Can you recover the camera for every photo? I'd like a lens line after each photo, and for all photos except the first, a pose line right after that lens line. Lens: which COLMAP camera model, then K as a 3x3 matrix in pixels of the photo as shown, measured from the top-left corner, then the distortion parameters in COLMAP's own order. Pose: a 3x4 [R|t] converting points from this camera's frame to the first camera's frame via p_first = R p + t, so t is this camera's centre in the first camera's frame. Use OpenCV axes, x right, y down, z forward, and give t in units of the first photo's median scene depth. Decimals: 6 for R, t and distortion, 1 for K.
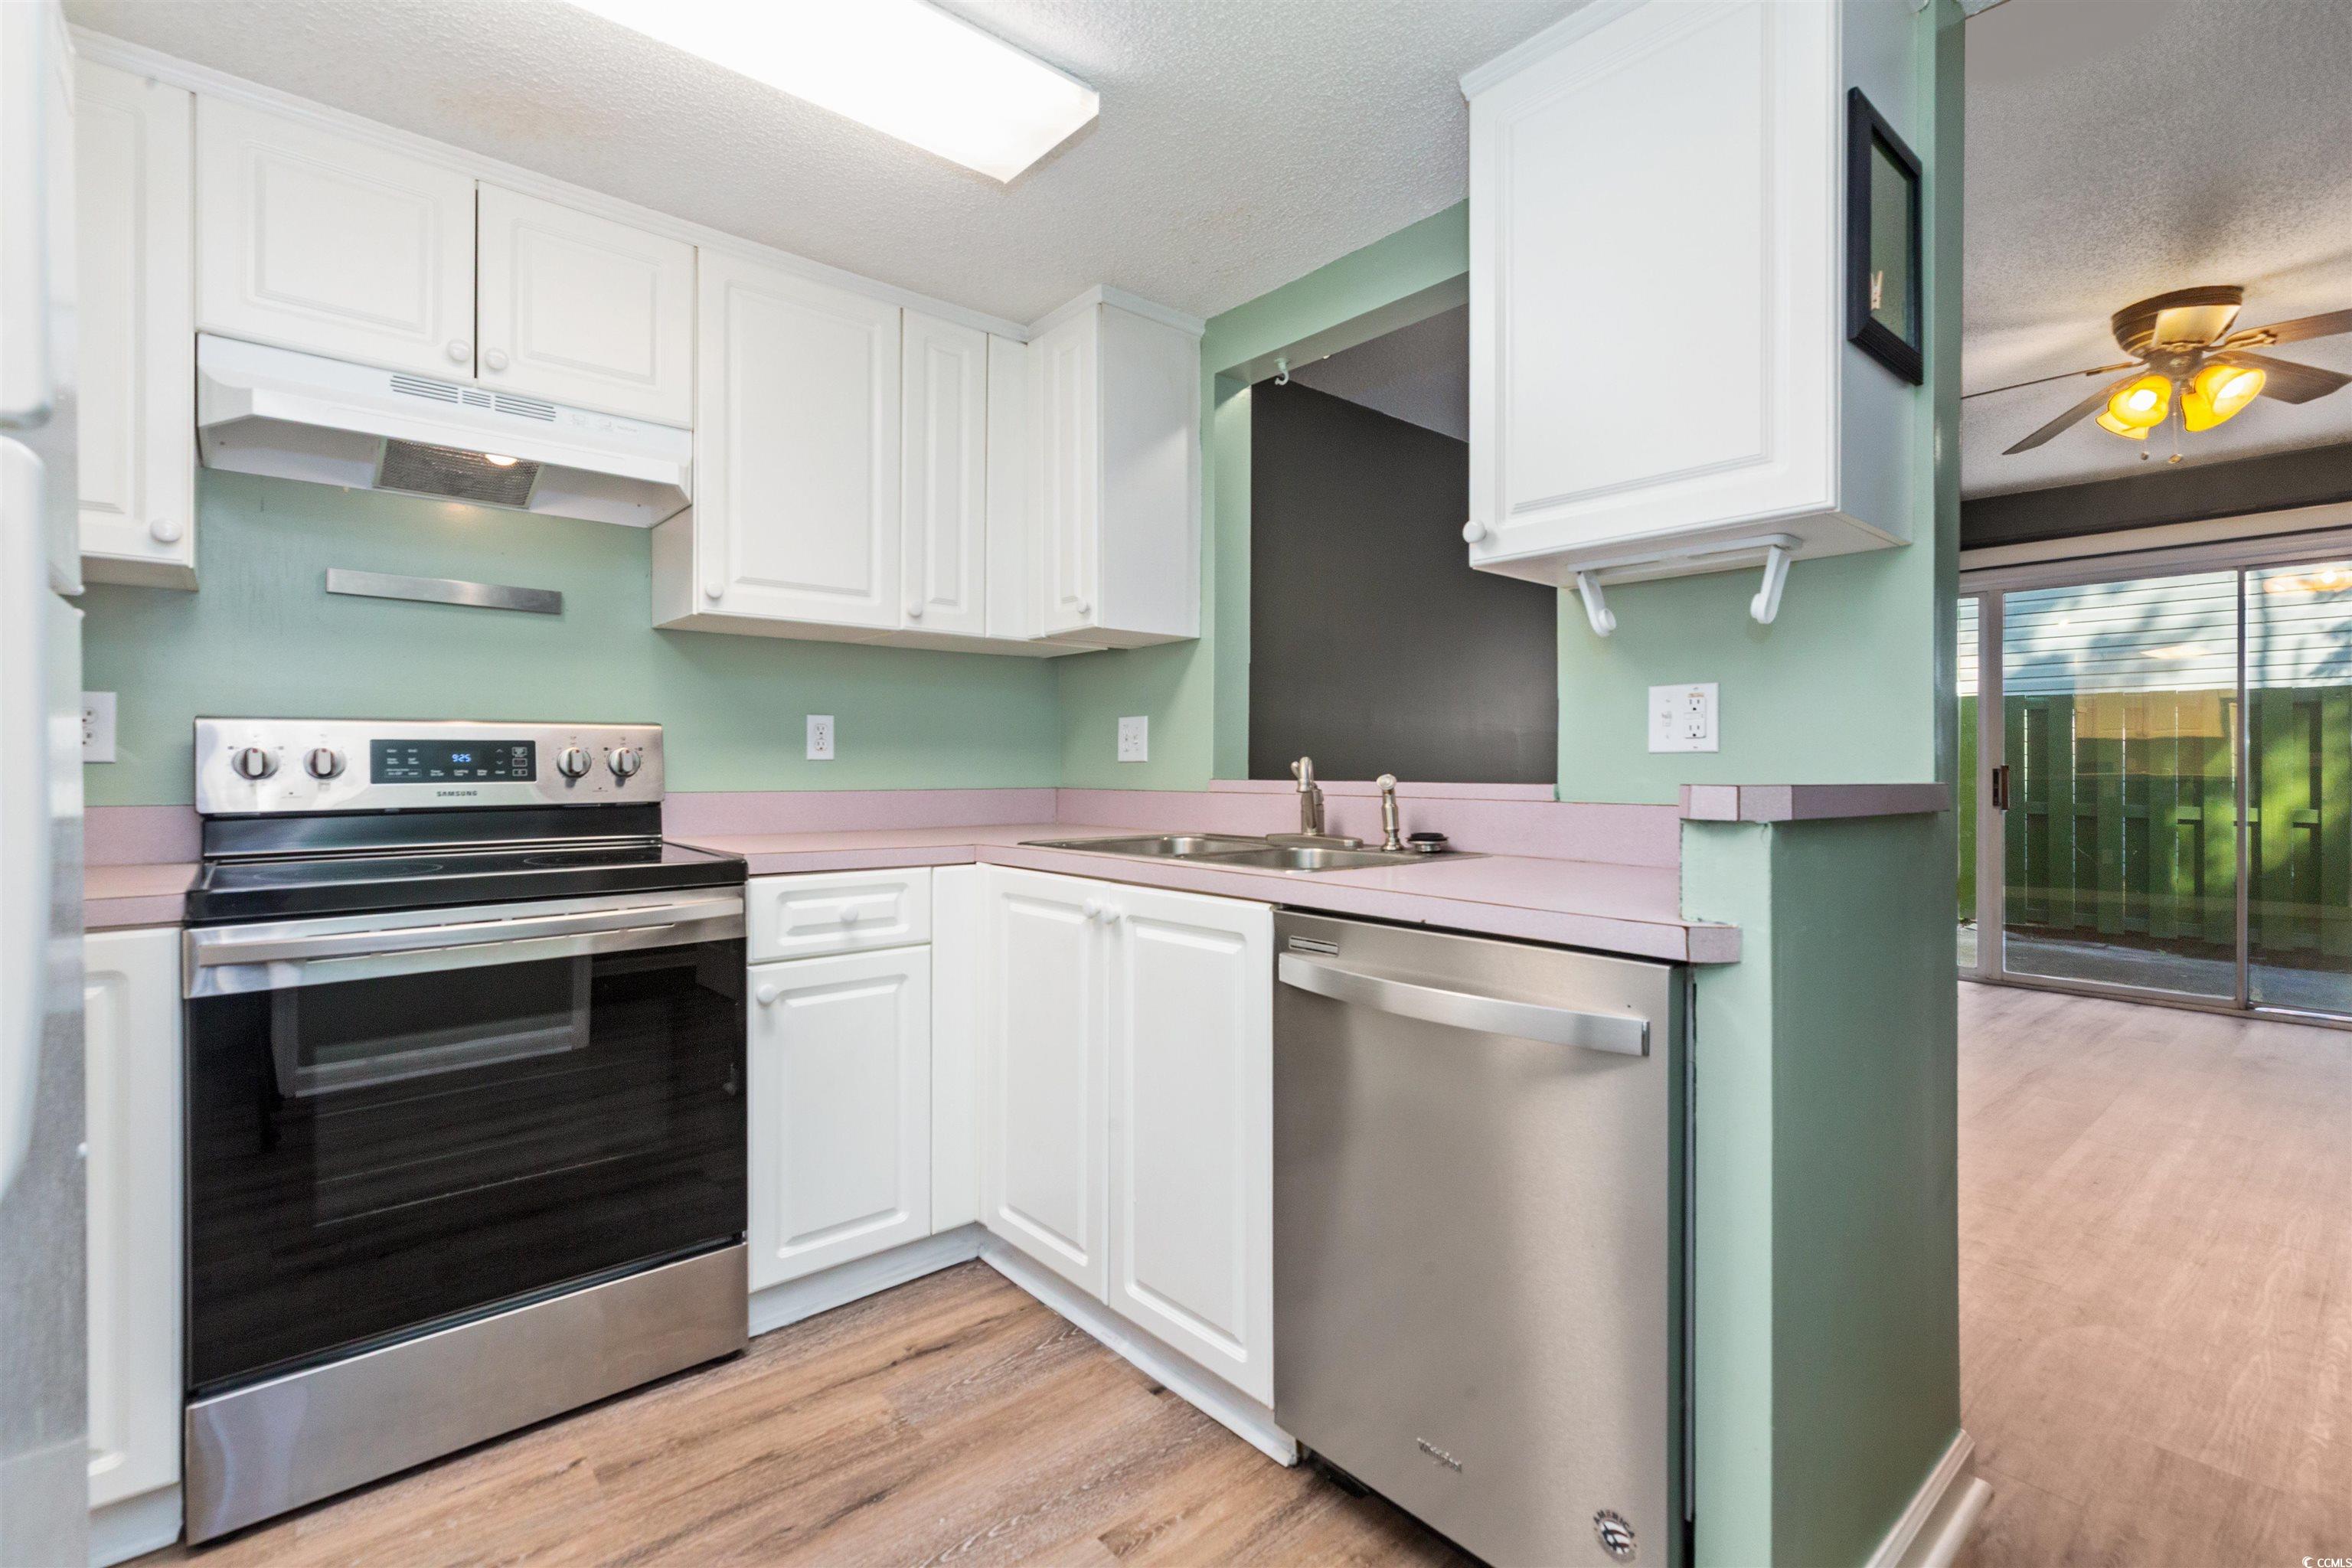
lens RADIAL K [[1074.0, 0, 1178.9], [0, 1074.0, 766.9], [0, 0, 1]] dist [0.009434, -0.001481]
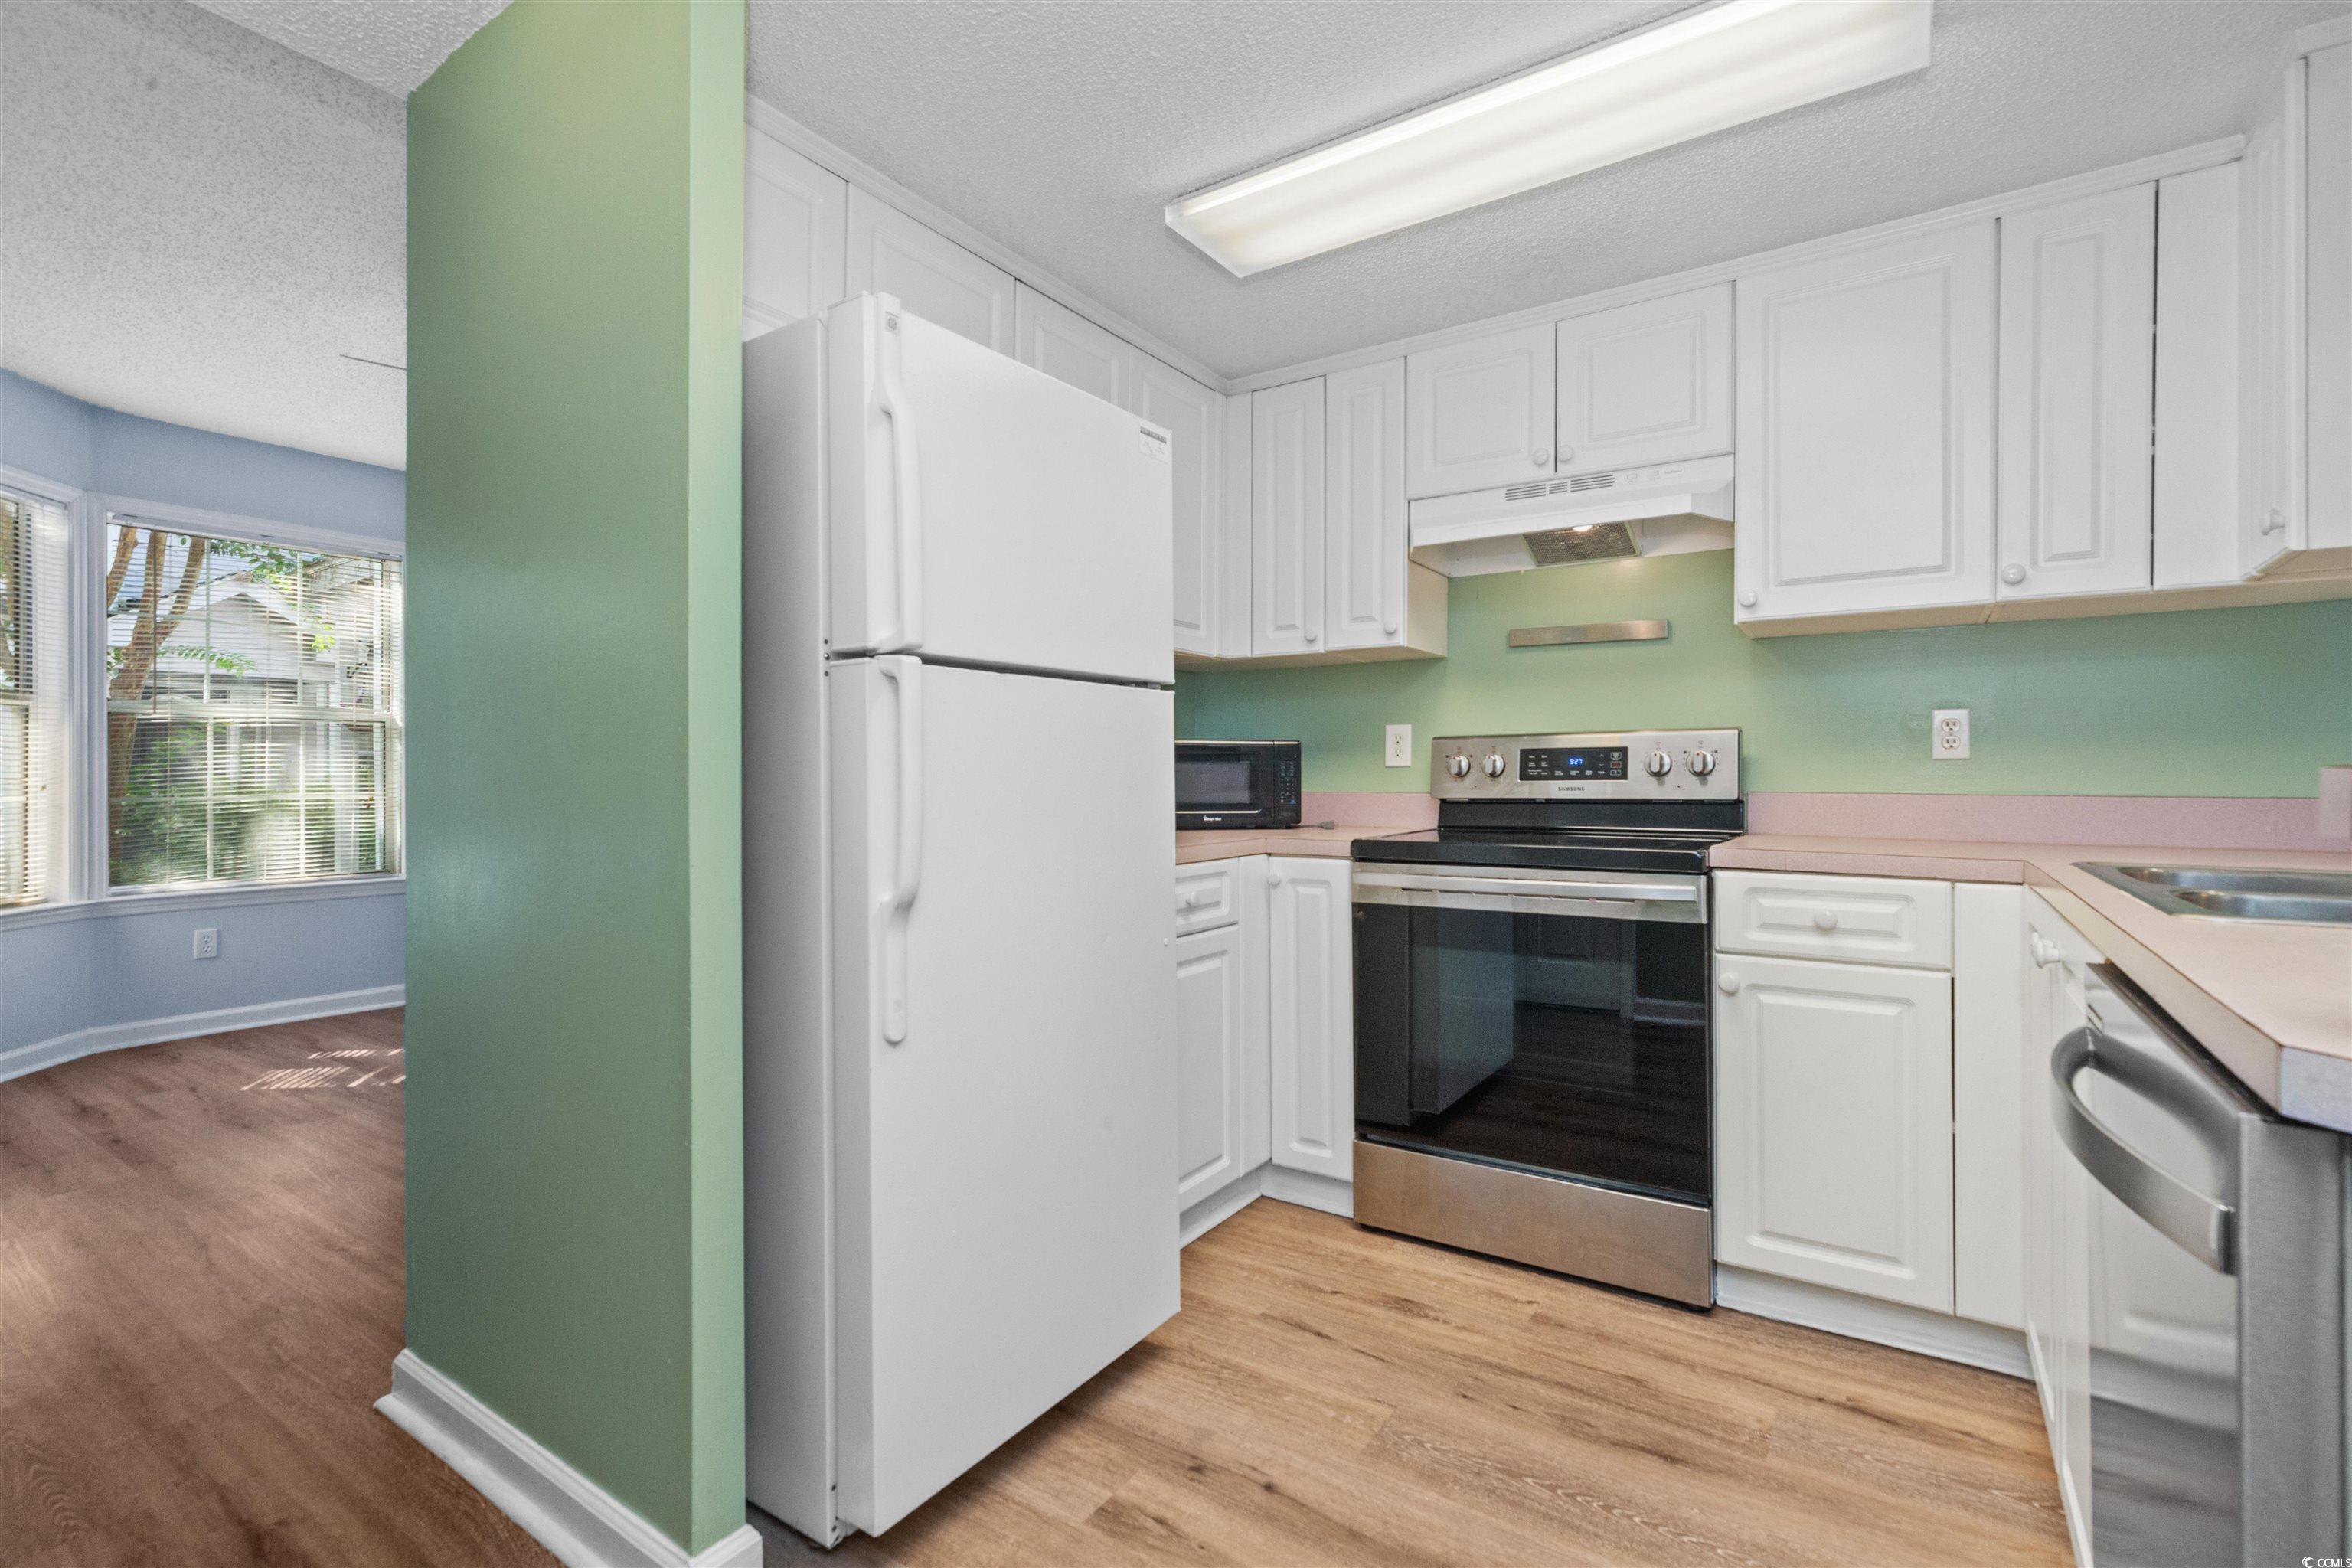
lens RADIAL K [[1074.0, 0, 1189.9], [0, 1074.0, 773.9], [0, 0, 1]] dist [0.009434, -0.001481]
pose [[0.270788, -0.003467, -0.962633, 0.463351], [-0.000082, 0.999993, -0.003625, 0.011856], [0.962639, 0.001060, 0.270786, 0.203468]]
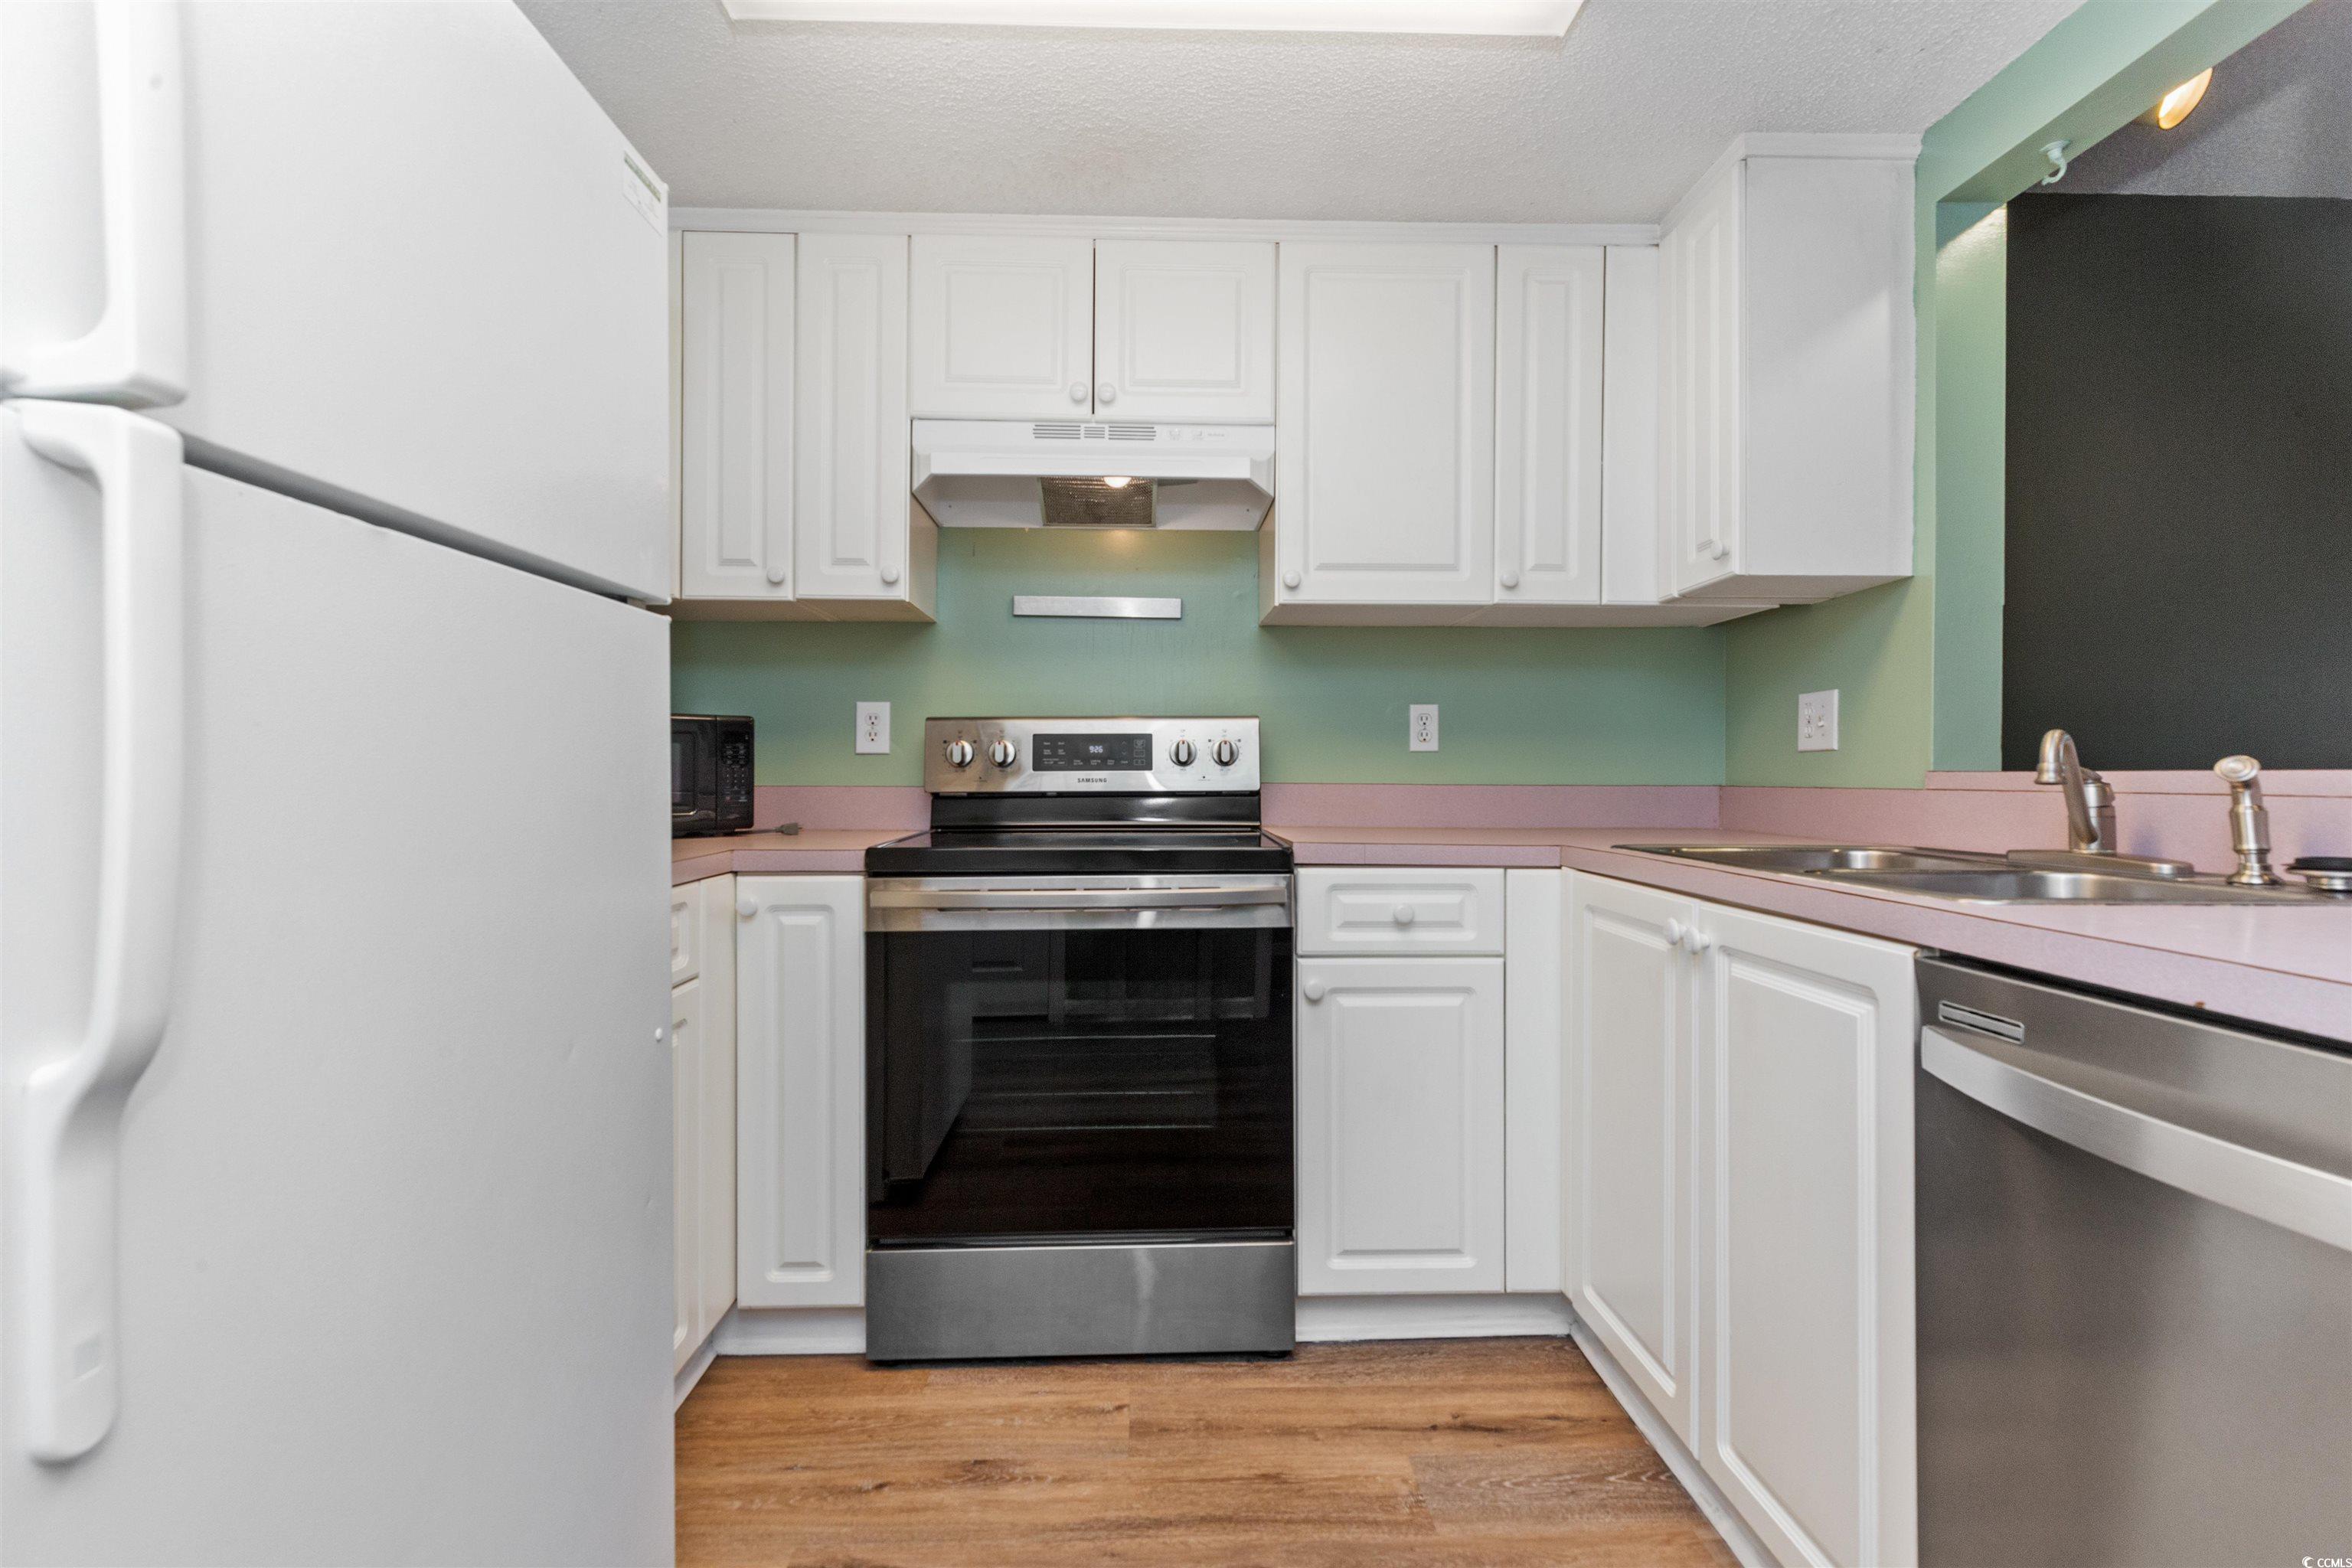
lens RADIAL K [[1074.0, 0, 1173.1], [0, 1074.0, 765.1], [0, 0, 1]] dist [0.009434, -0.001481]
pose [[0.775626, -0.003841, -0.631181, 0.120854], [-0.001404, 0.999969, -0.007811, 0.018001], [0.631192, 0.006945, 0.775596, 0.167335]]
